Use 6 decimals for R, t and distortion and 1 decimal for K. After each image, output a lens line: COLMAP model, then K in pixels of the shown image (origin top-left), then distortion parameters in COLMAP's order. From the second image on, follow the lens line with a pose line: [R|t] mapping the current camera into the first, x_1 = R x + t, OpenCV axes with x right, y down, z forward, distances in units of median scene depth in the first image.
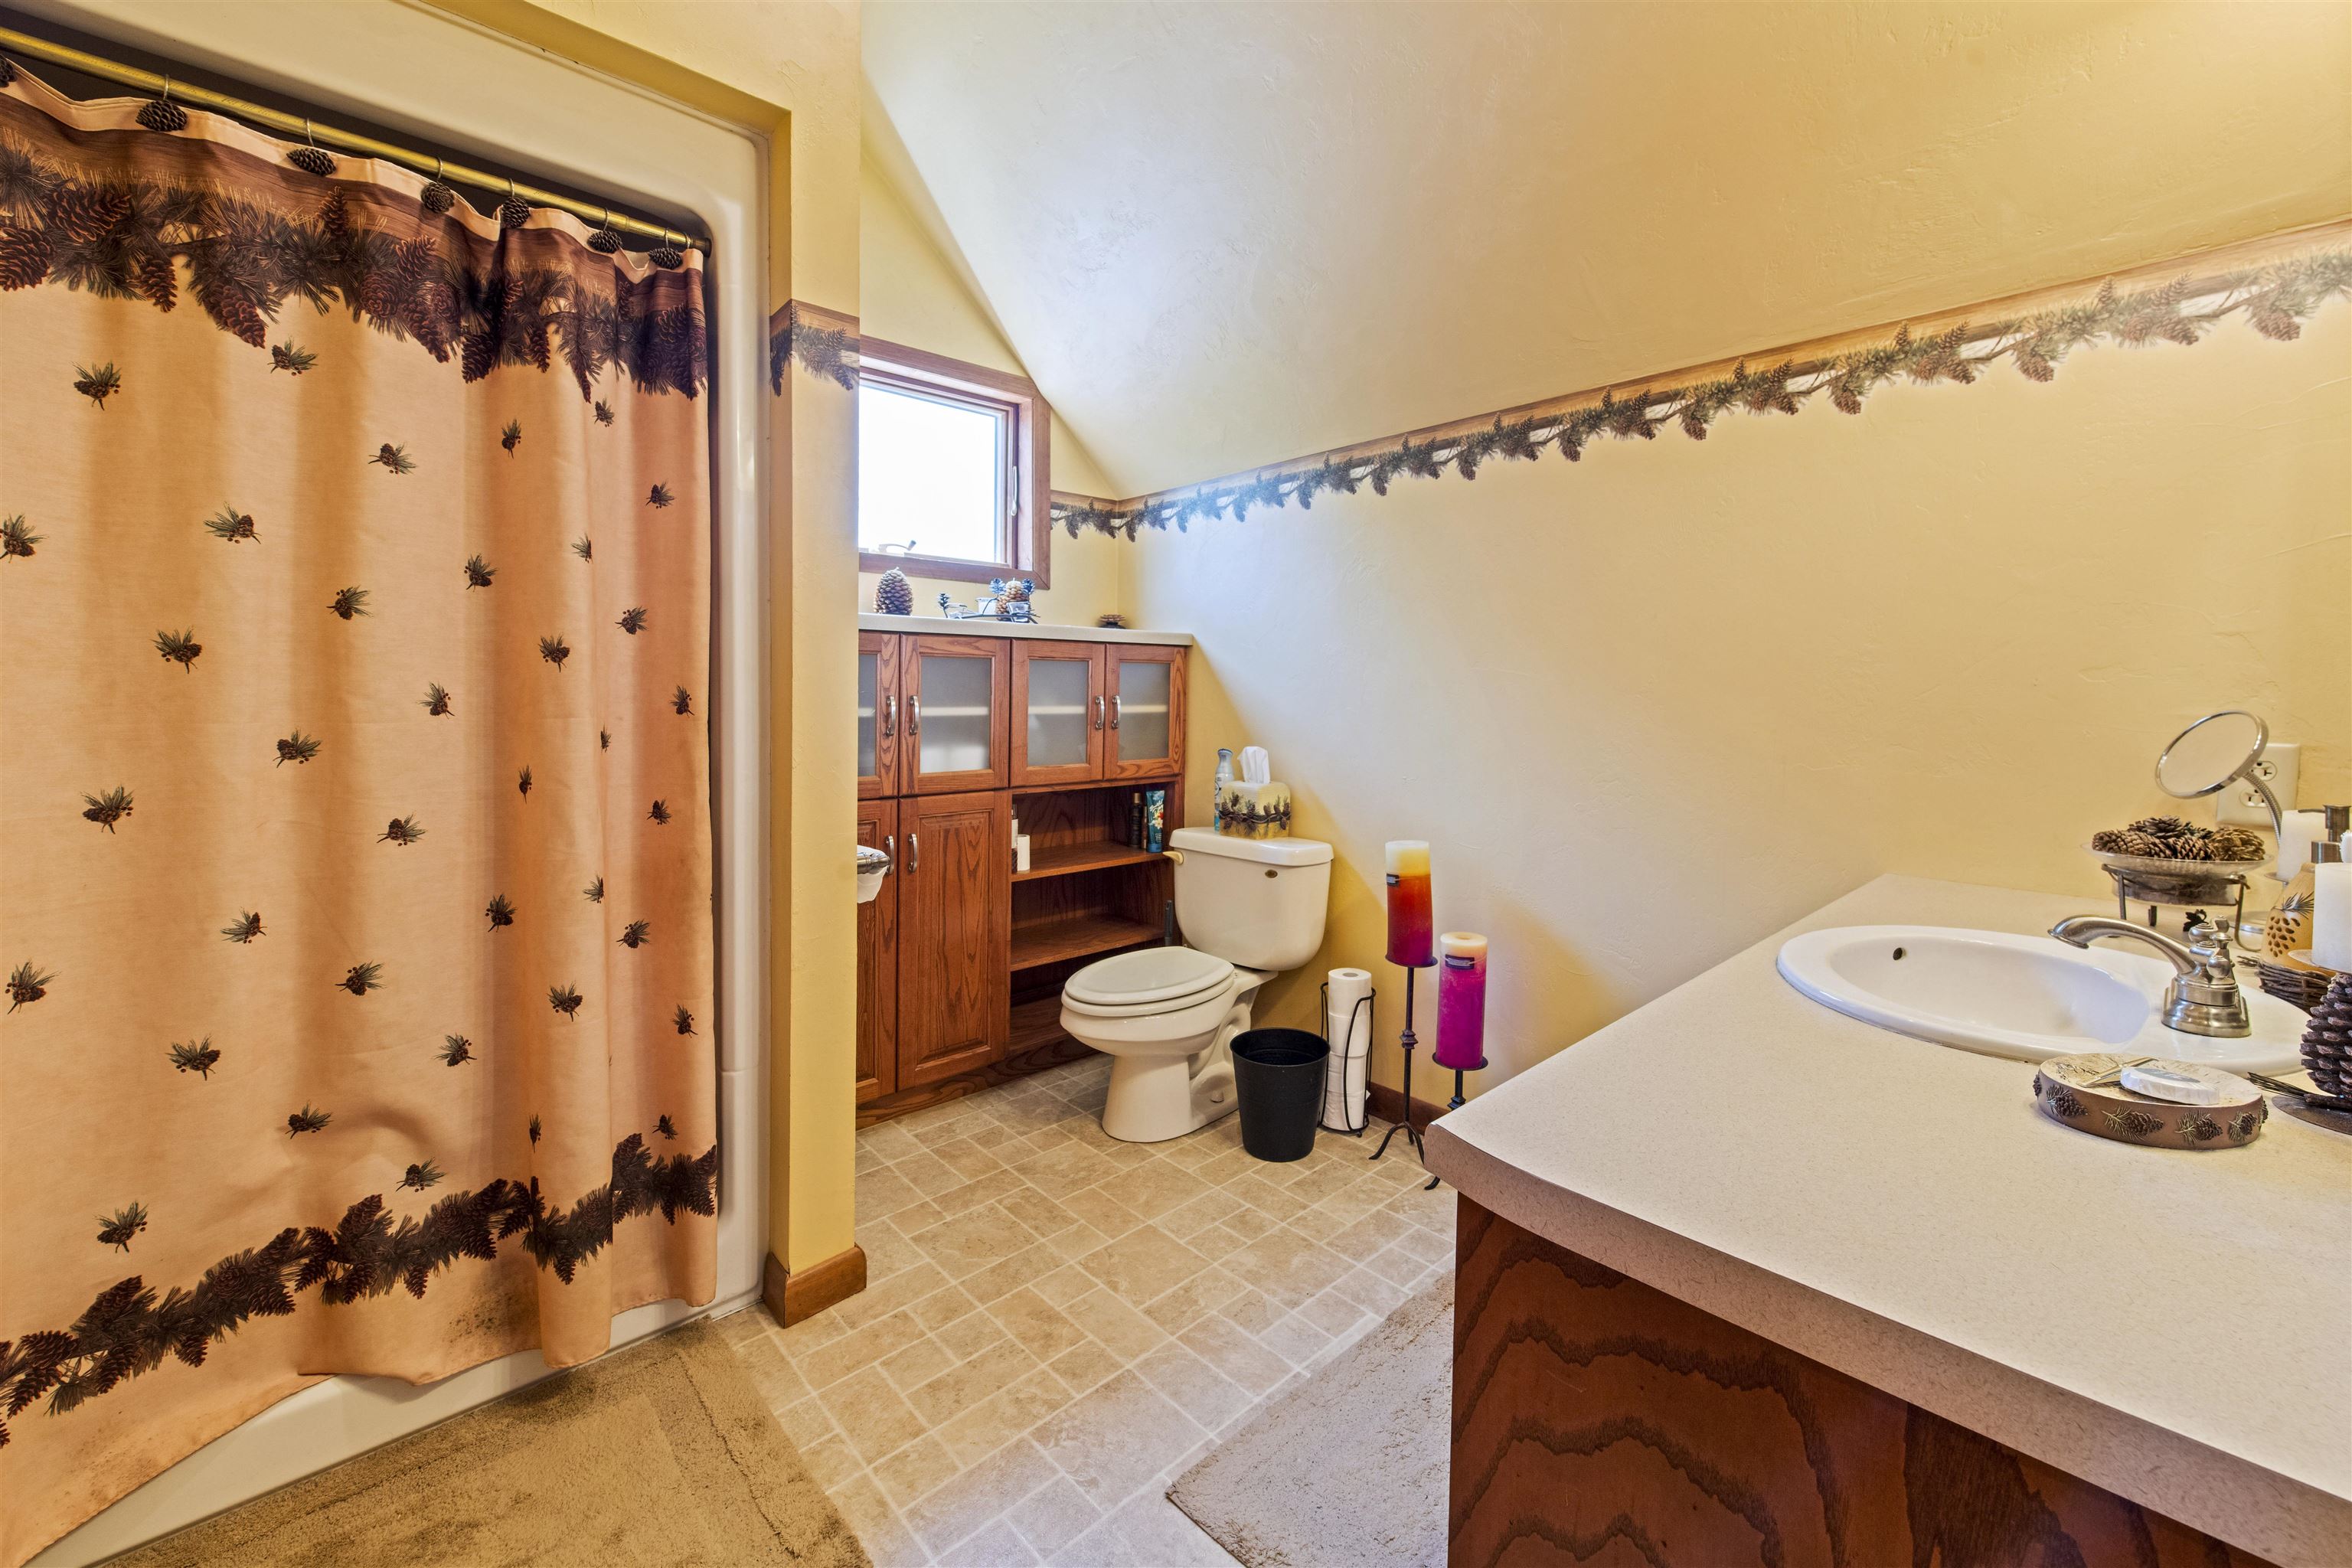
lens RADIAL K [[961.3, 0, 1219.5], [0, 961.3, 700.6], [0, 0, 1]] dist [0.010259, -0.000727]
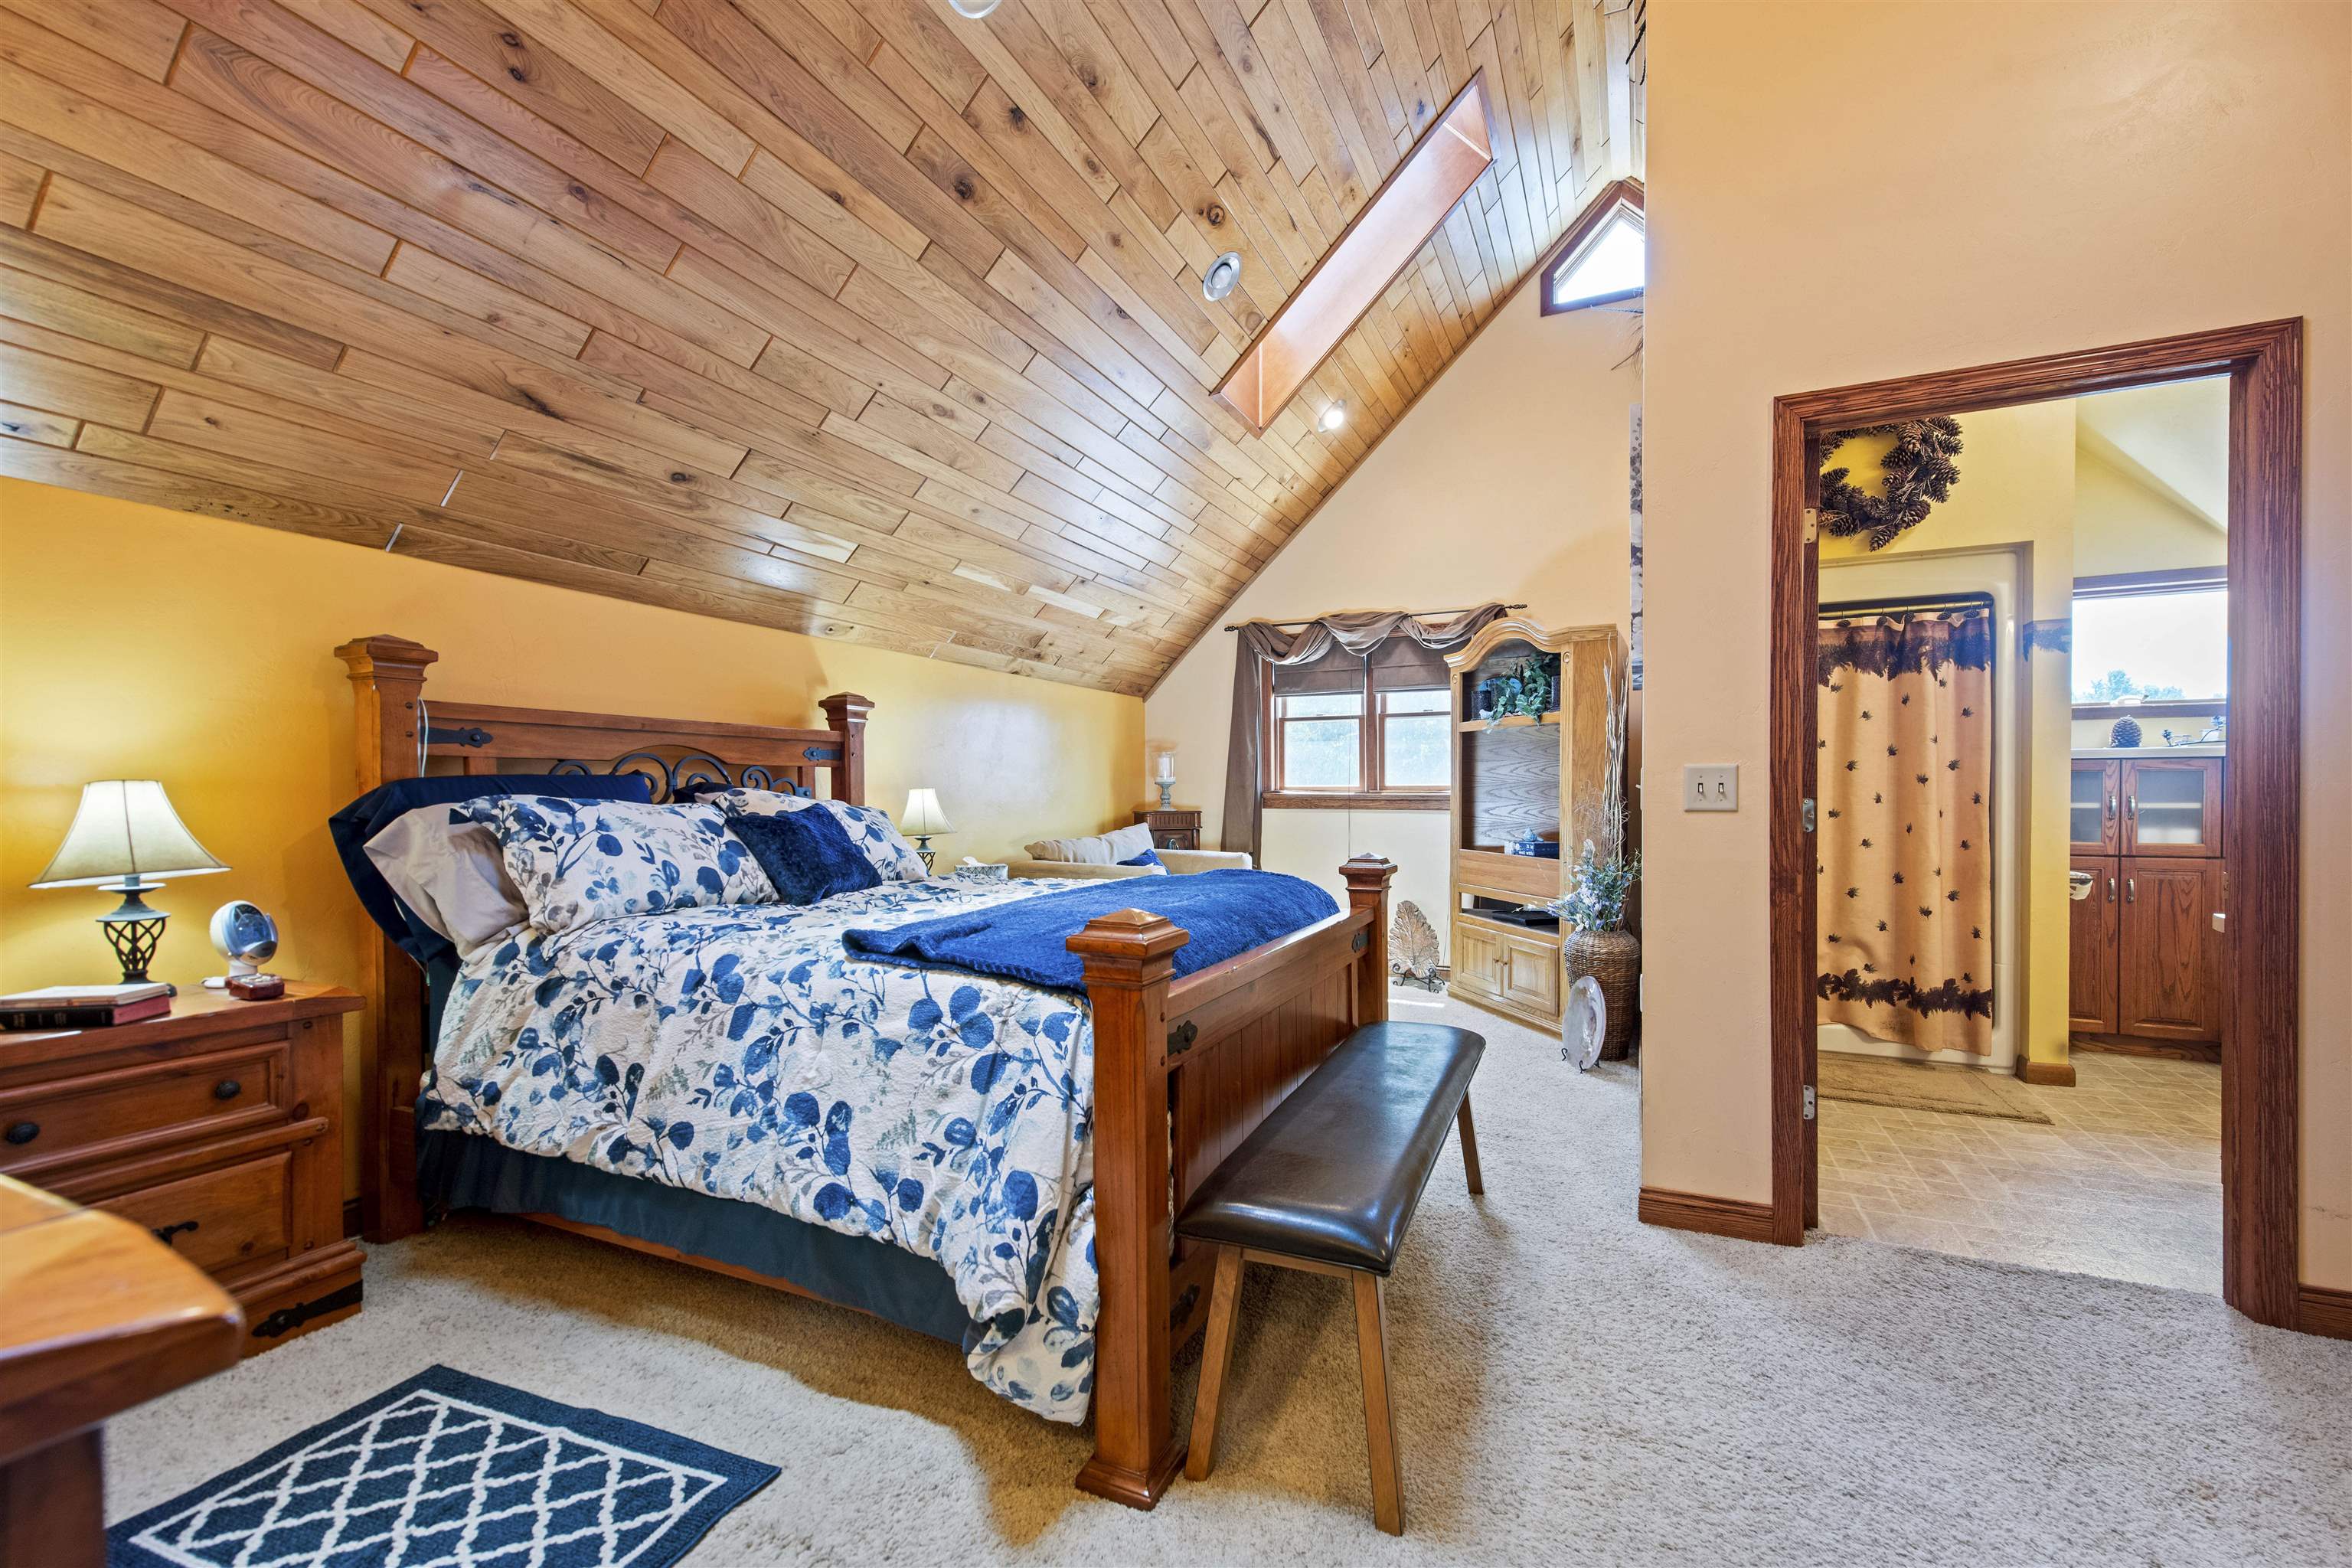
lens RADIAL K [[944.7, 0, 1184.9], [0, 944.7, 814.8], [0, 0, 1]] dist [0.000367, -0.000555]
pose [[0.365953, 0.008438, -0.930595, 0.906553], [-0.004506, 0.999963, 0.007295, 0.033699], [0.930623, 0.001523, 0.365977, -1.687998]]
